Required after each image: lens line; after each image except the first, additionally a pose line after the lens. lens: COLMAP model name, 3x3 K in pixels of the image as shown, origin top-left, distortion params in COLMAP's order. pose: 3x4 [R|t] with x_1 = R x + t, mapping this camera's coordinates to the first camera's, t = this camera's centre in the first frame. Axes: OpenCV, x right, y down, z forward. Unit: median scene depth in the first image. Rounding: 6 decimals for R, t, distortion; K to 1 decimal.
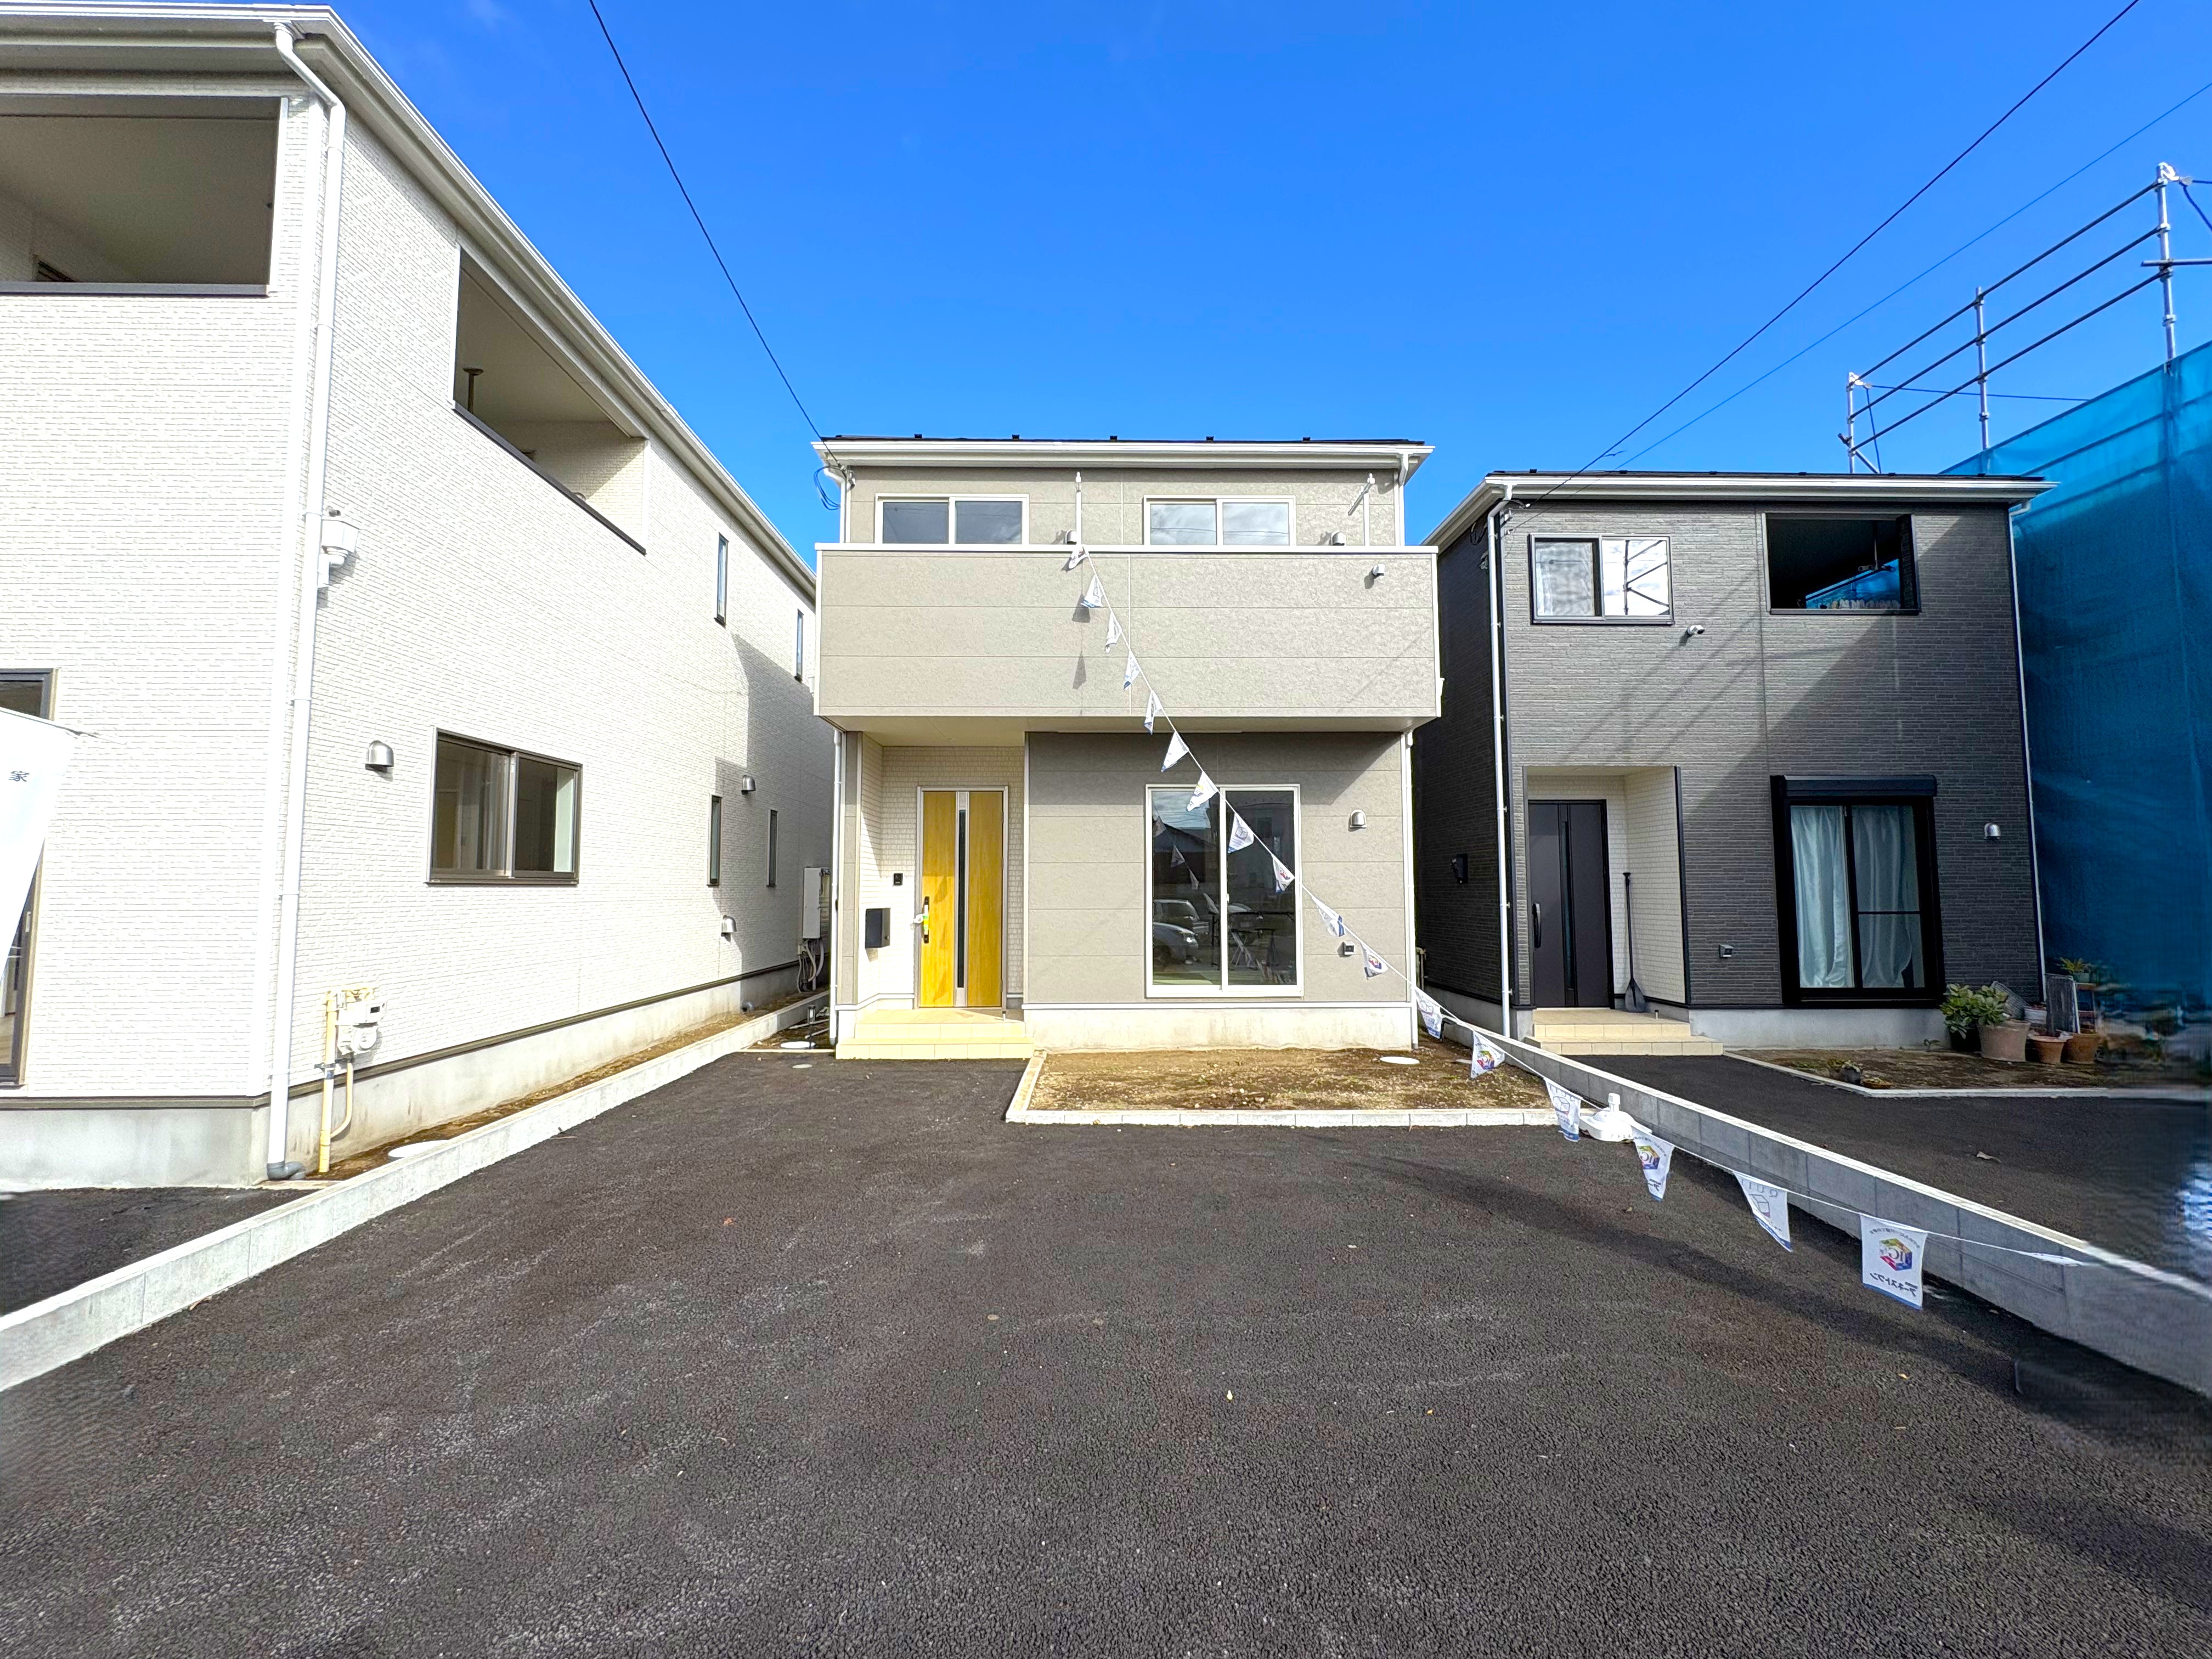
lens RADIAL K [[884.0, 0, 1103.0], [0, 884.0, 834.4], [0, 0, 1]] dist [-0.001680, 0.000119]
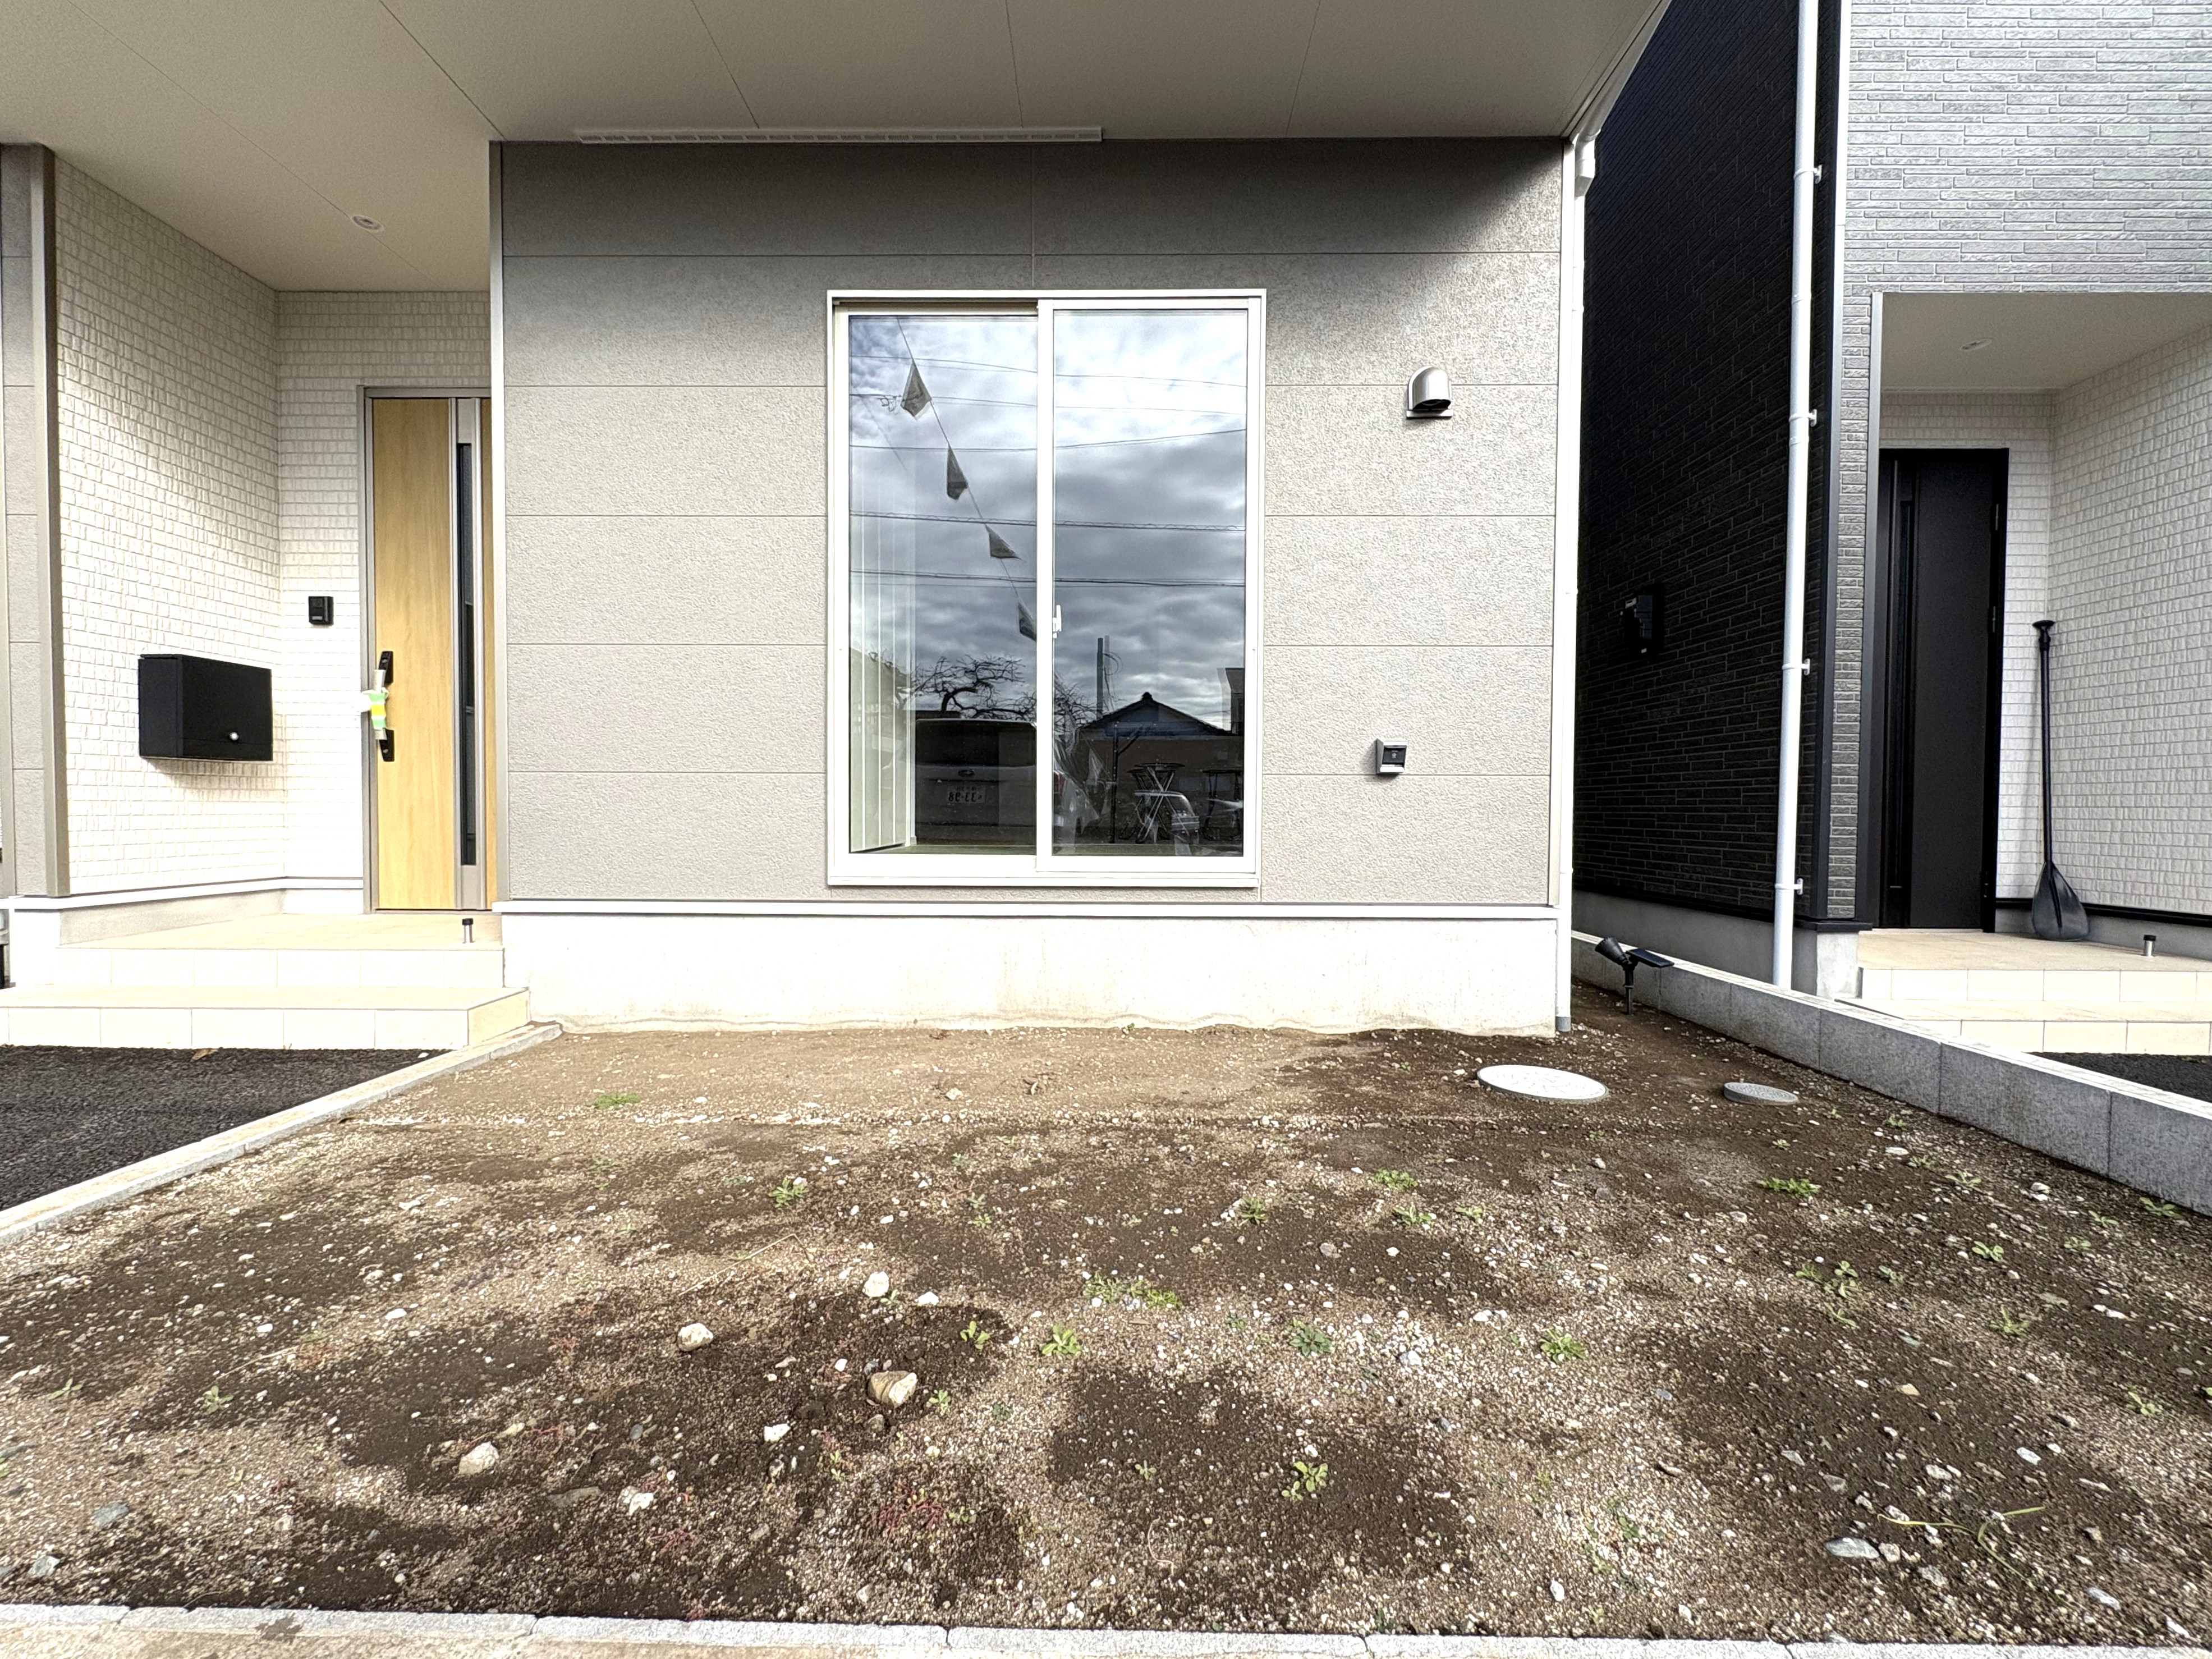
lens RADIAL K [[884.1, 0, 1103.0], [0, 884.1, 834.4], [0, 0, 1]] dist [-0.001680, 0.000119]
pose [[0.999346, 0.007948, -0.035277, 0.164361], [-0.004738, 0.995916, 0.090163, 0.121398], [0.035849, -0.089937, 0.995302, 0.600481]]
